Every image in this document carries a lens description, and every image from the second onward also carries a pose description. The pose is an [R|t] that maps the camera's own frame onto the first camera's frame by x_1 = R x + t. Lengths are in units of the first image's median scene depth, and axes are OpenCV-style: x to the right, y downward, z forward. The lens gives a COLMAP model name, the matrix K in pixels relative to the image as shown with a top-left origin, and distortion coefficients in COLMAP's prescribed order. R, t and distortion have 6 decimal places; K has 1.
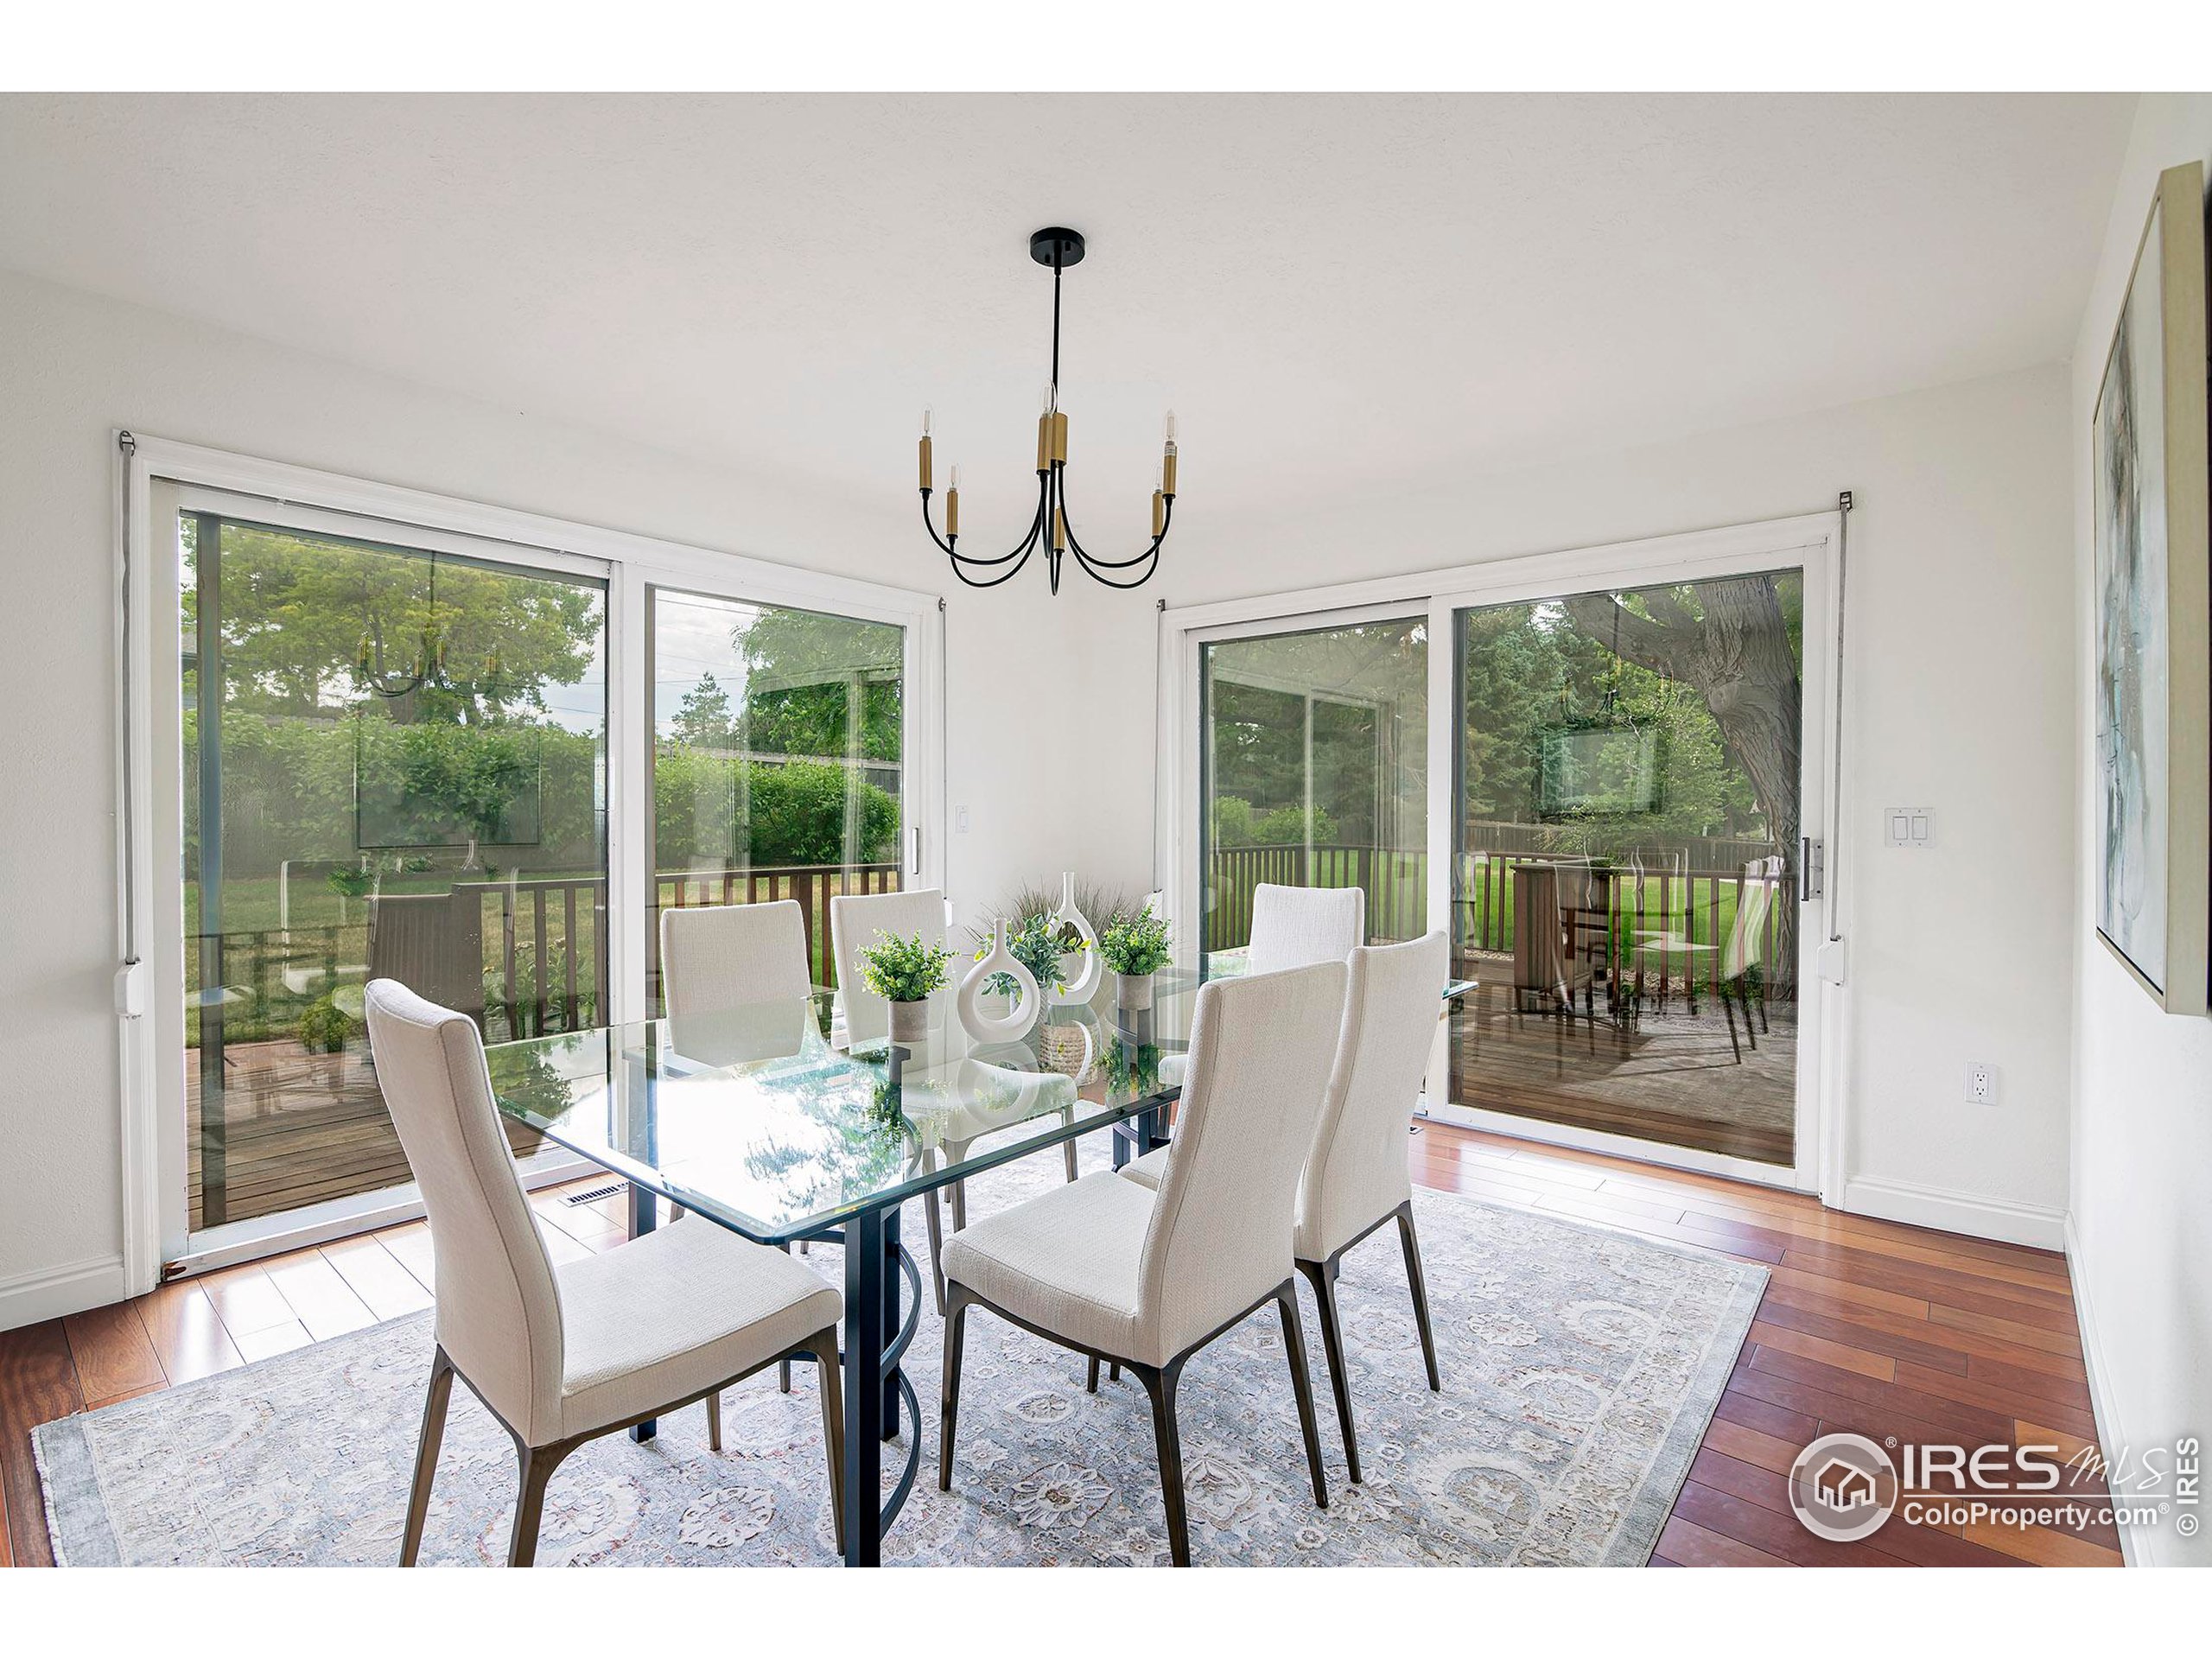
lens RADIAL K [[1017.7, 0, 1125.6], [0, 1017.7, 821.6], [0, 0, 1]] dist [-0.016174, 0.000825]
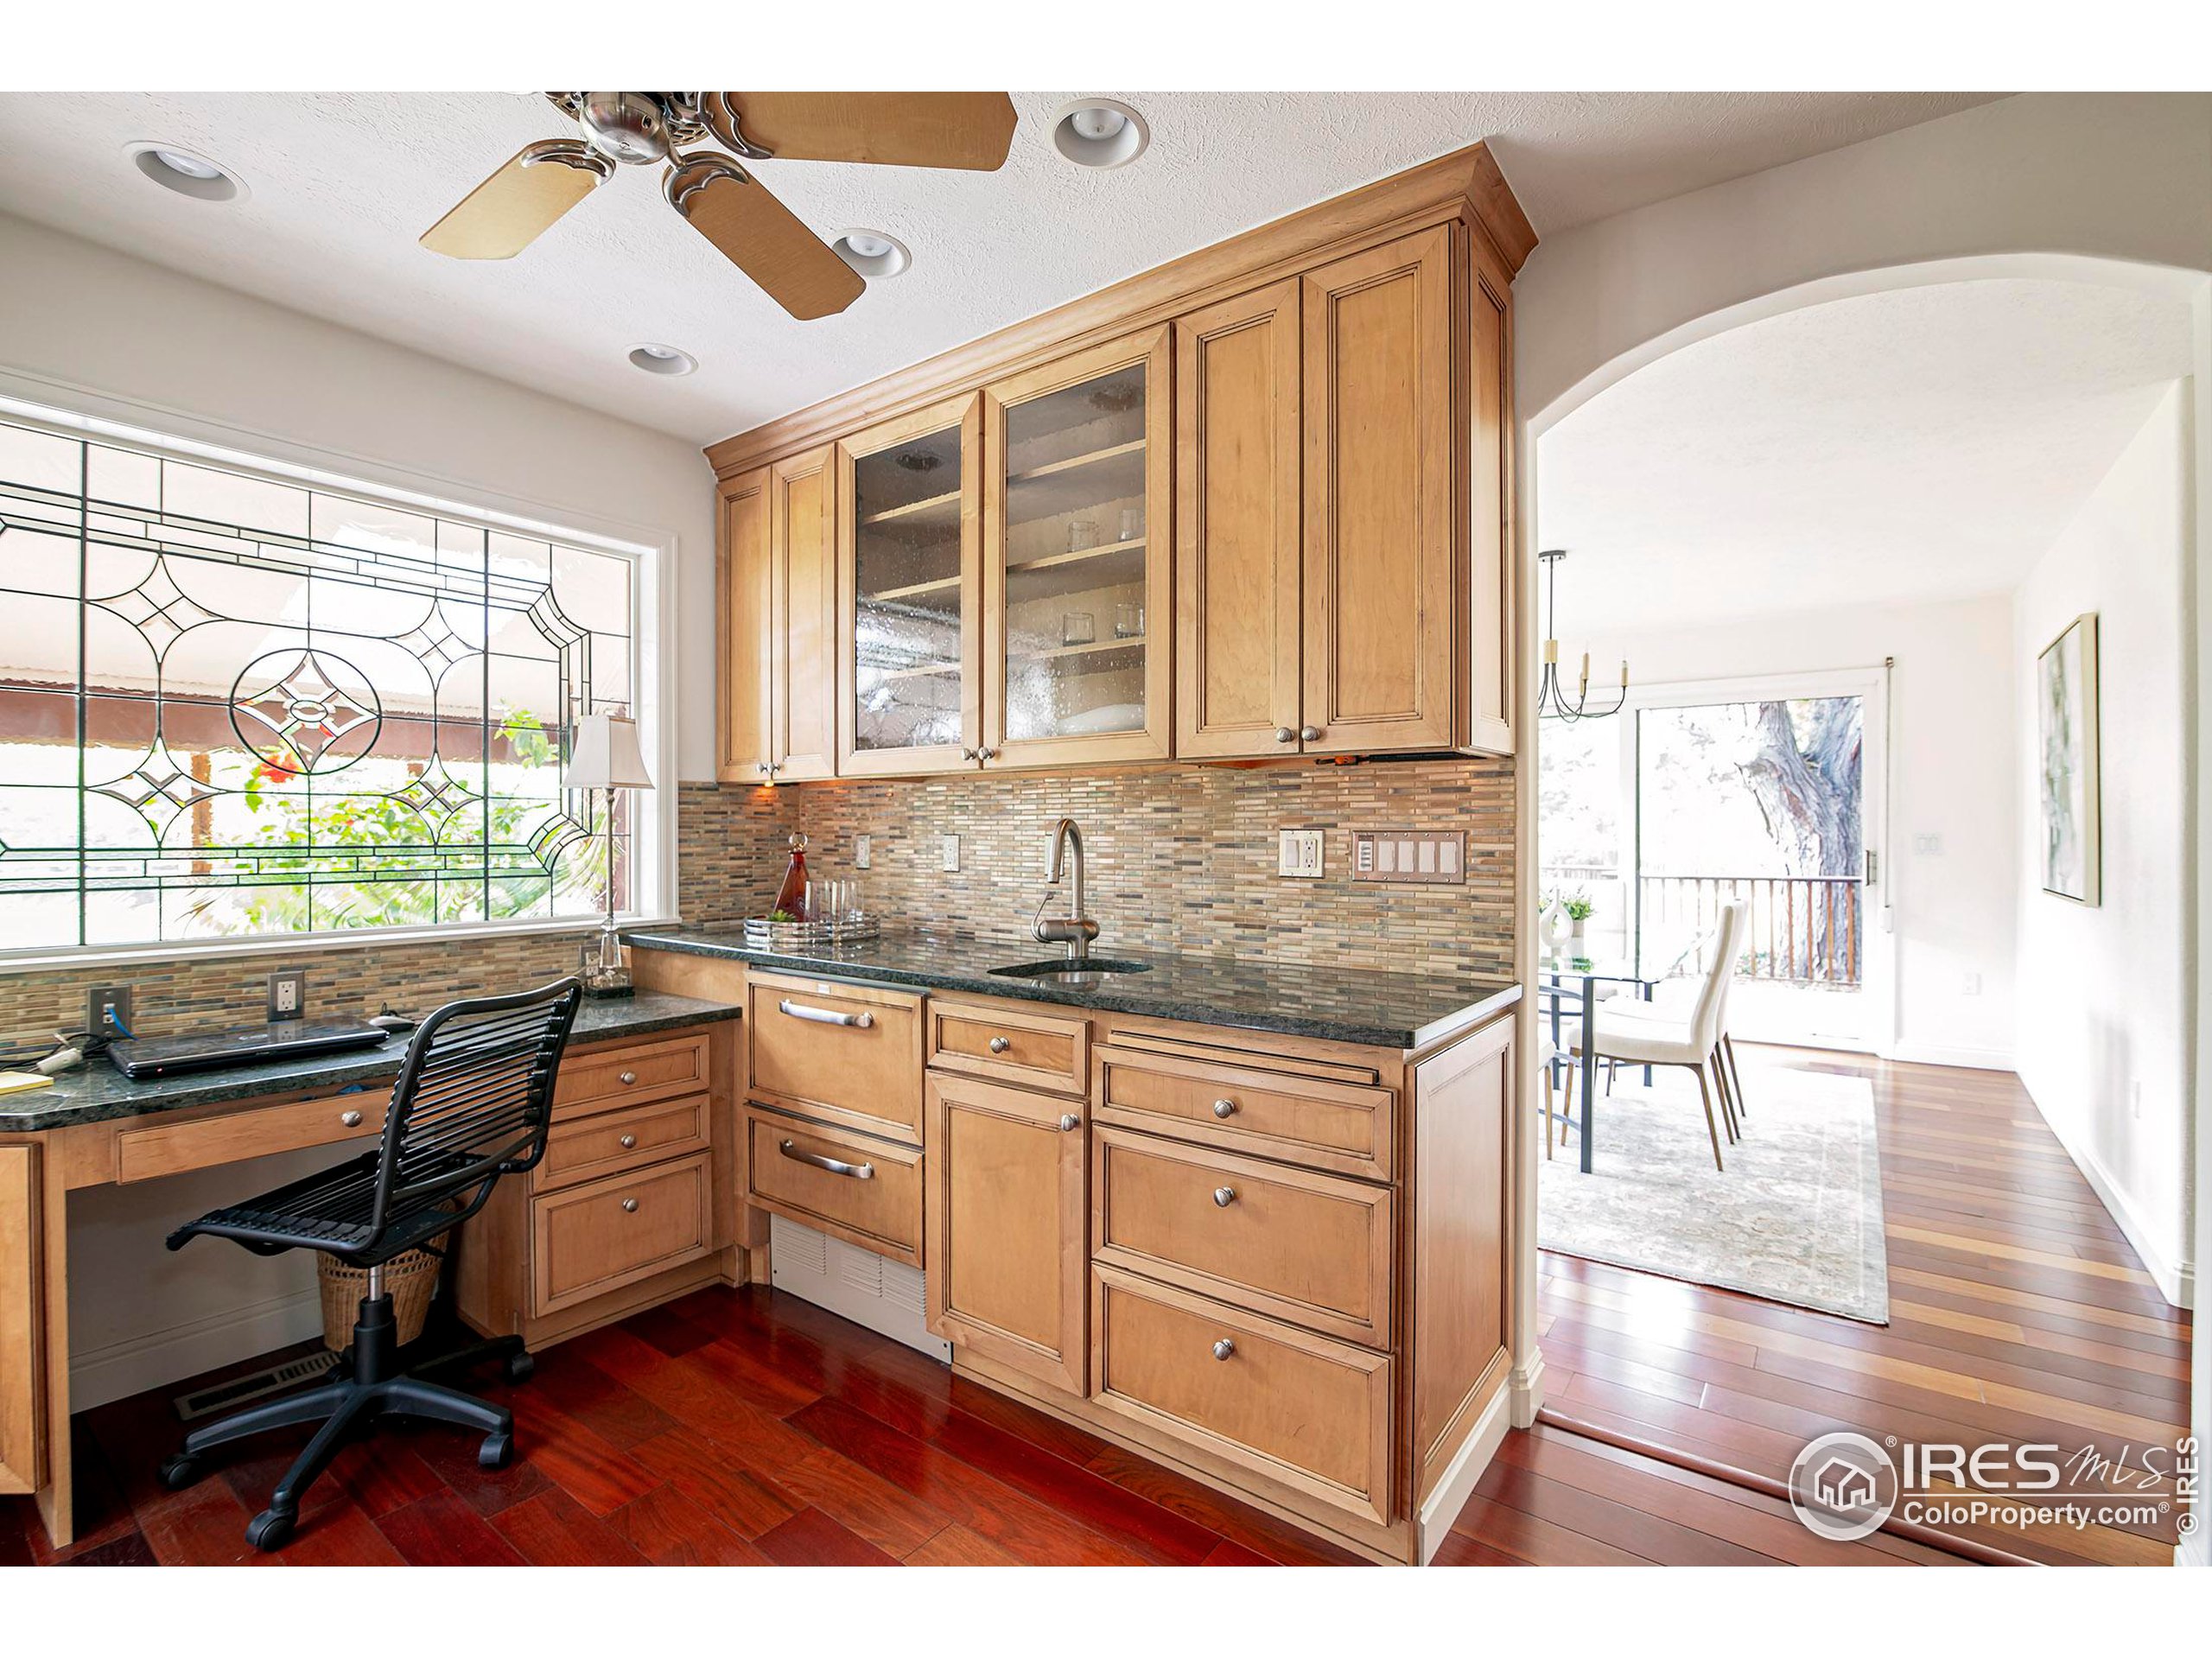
lens RADIAL K [[1017.7, 0, 1086.2], [0, 1017.7, 836.1], [0, 0, 1]] dist [-0.016174, 0.000825]
pose [[0.998476, -0.002468, 0.055128, -0.824272], [0.002972, 0.999955, -0.009061, 0.003506], [-0.055103, 0.009211, 0.998438, -0.716480]]
